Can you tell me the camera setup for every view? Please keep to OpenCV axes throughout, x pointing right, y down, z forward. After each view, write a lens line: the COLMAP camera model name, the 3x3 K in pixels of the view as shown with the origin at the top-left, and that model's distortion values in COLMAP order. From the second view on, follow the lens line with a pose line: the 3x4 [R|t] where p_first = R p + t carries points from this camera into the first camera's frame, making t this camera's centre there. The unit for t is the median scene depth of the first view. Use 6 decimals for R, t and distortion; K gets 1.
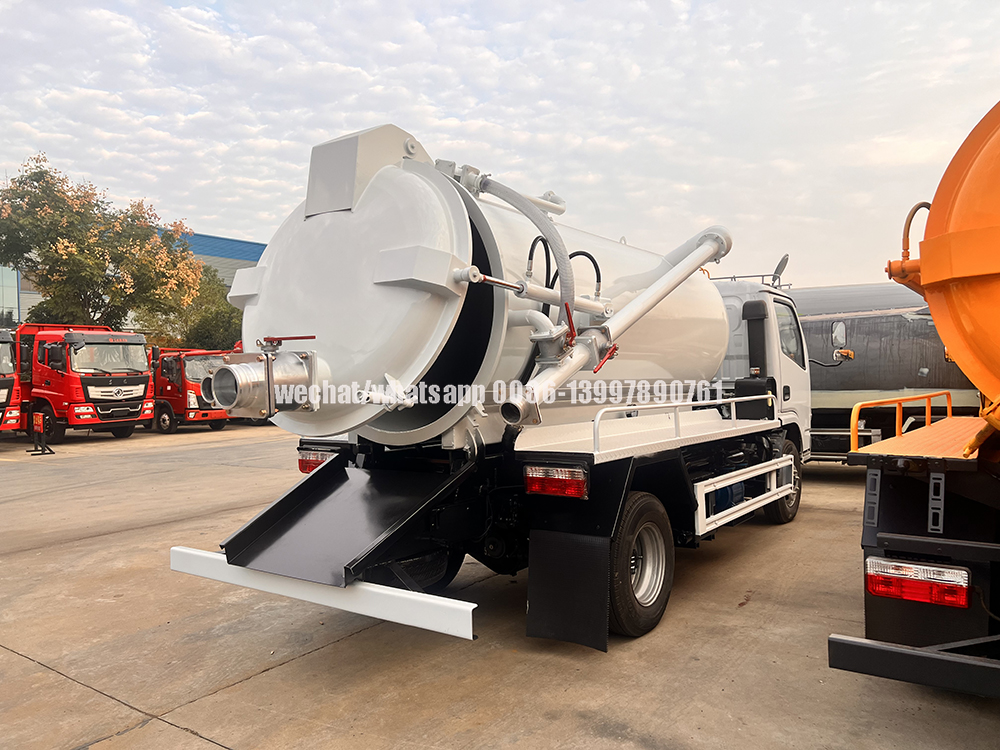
lens RADIAL K [[735.9, 0, 500.0], [0, 735.9, 375.0], [0, 0, 1]] dist [0.043373, -0.047011]
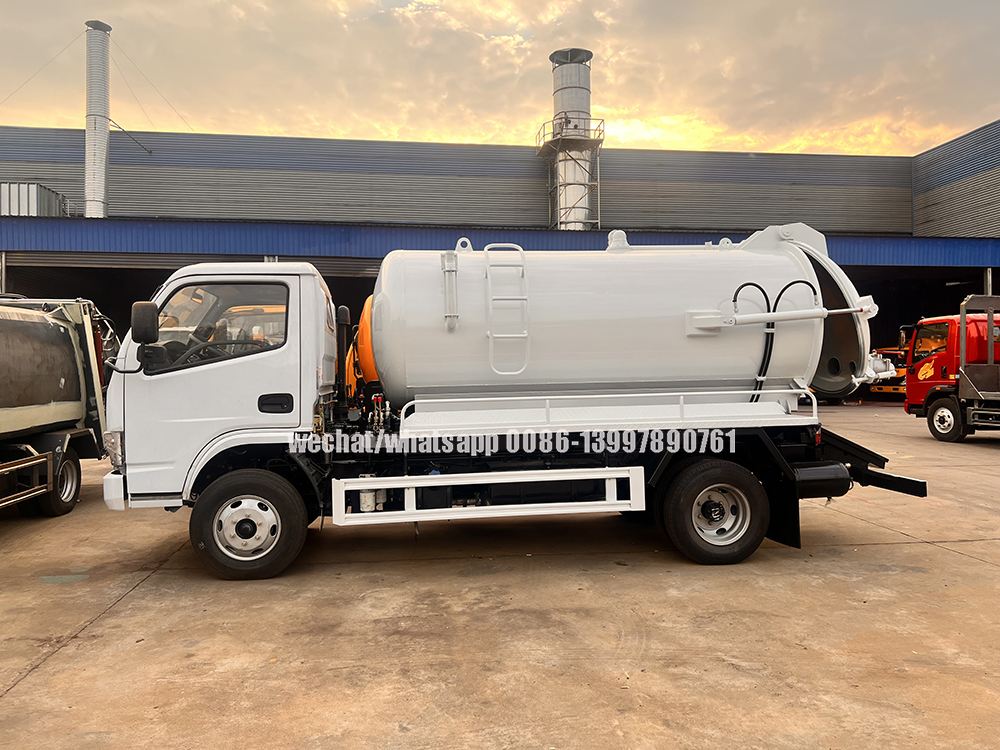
lens RADIAL K [[758.8, 0, 500.0], [0, 758.8, 375.0], [0, 0, 1]] dist [0.051147, -0.057736]
pose [[-0.688485, 0.029609, 0.724646, -1.023613], [0.026217, 0.999529, -0.015932, 0.032684], [-0.724776, 0.008029, -0.688937, 2.799182]]
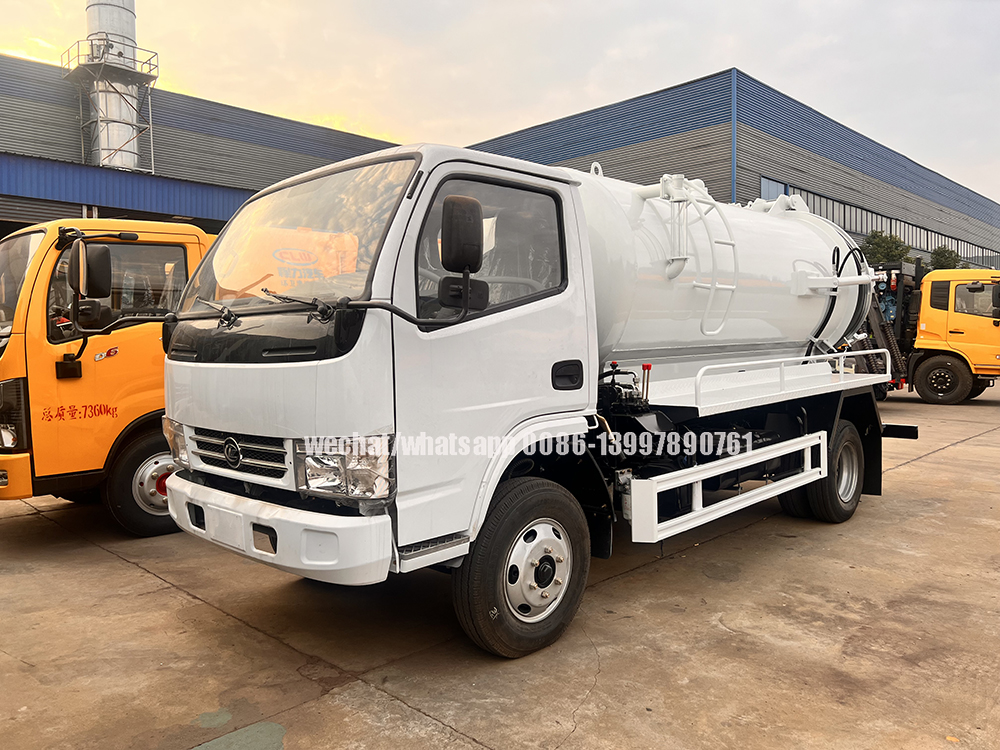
lens RADIAL K [[758.8, 0, 500.0], [0, 758.8, 375.0], [0, 0, 1]] dist [0.051147, -0.057736]
pose [[-0.988962, 0.036021, 0.143724, 0.261937], [0.042030, 0.998355, 0.038995, 0.012214], [-0.142083, 0.044605, -0.988849, 3.060190]]
